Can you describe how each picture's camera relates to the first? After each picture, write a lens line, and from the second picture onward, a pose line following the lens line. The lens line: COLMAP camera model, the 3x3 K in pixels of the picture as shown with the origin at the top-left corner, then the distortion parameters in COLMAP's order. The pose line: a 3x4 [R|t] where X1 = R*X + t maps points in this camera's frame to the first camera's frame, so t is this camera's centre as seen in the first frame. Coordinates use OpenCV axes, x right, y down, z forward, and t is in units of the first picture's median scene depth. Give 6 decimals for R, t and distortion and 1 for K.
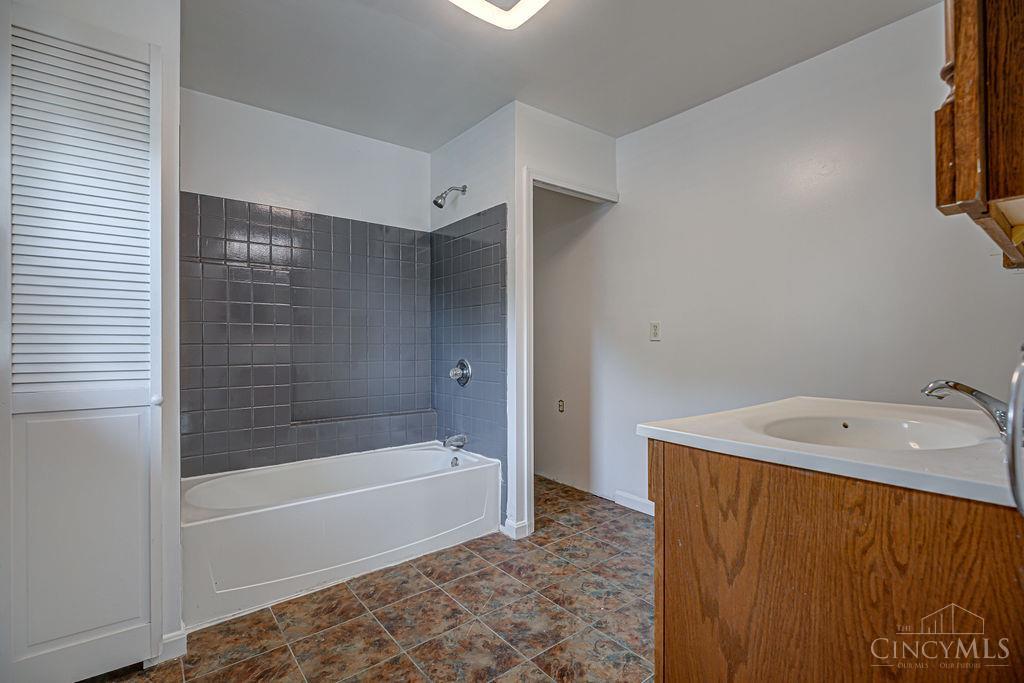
lens RADIAL K [[469.0, 0, 512.0], [0, 469.0, 341.5], [0, 0, 1]] dist [-0.001839, 0.000196]
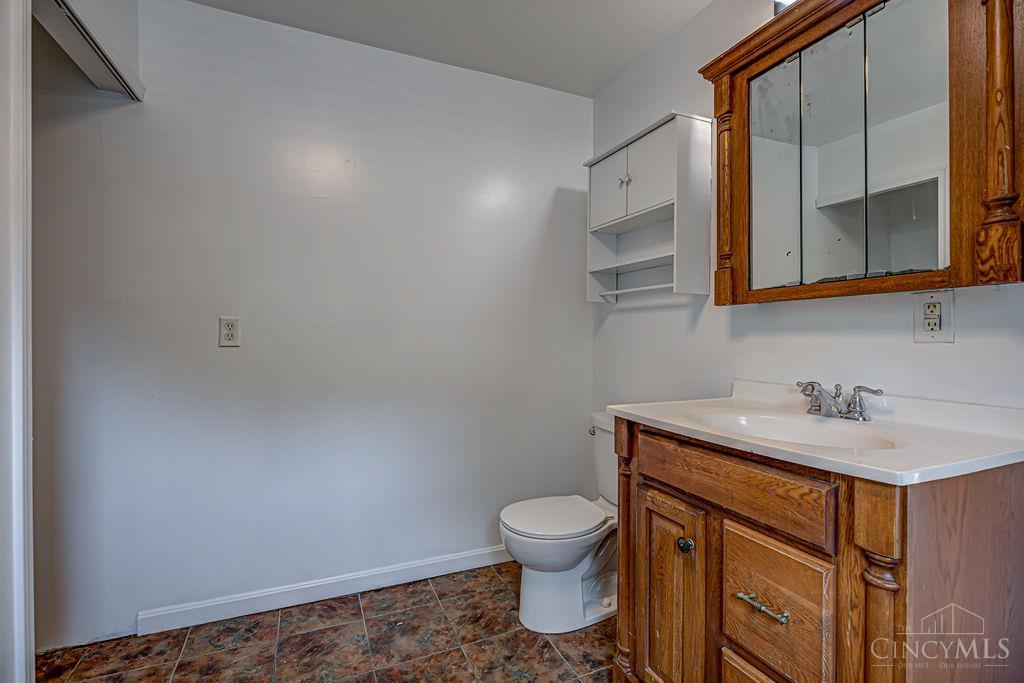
lens RADIAL K [[469.0, 0, 512.0], [0, 469.0, 341.5], [0, 0, 1]] dist [-0.001839, 0.000196]
pose [[0.264398, -0.002879, 0.964409, -0.217032], [-0.005700, 0.999973, 0.004547, -0.015229], [-0.964397, -0.006700, 0.264374, 0.452056]]
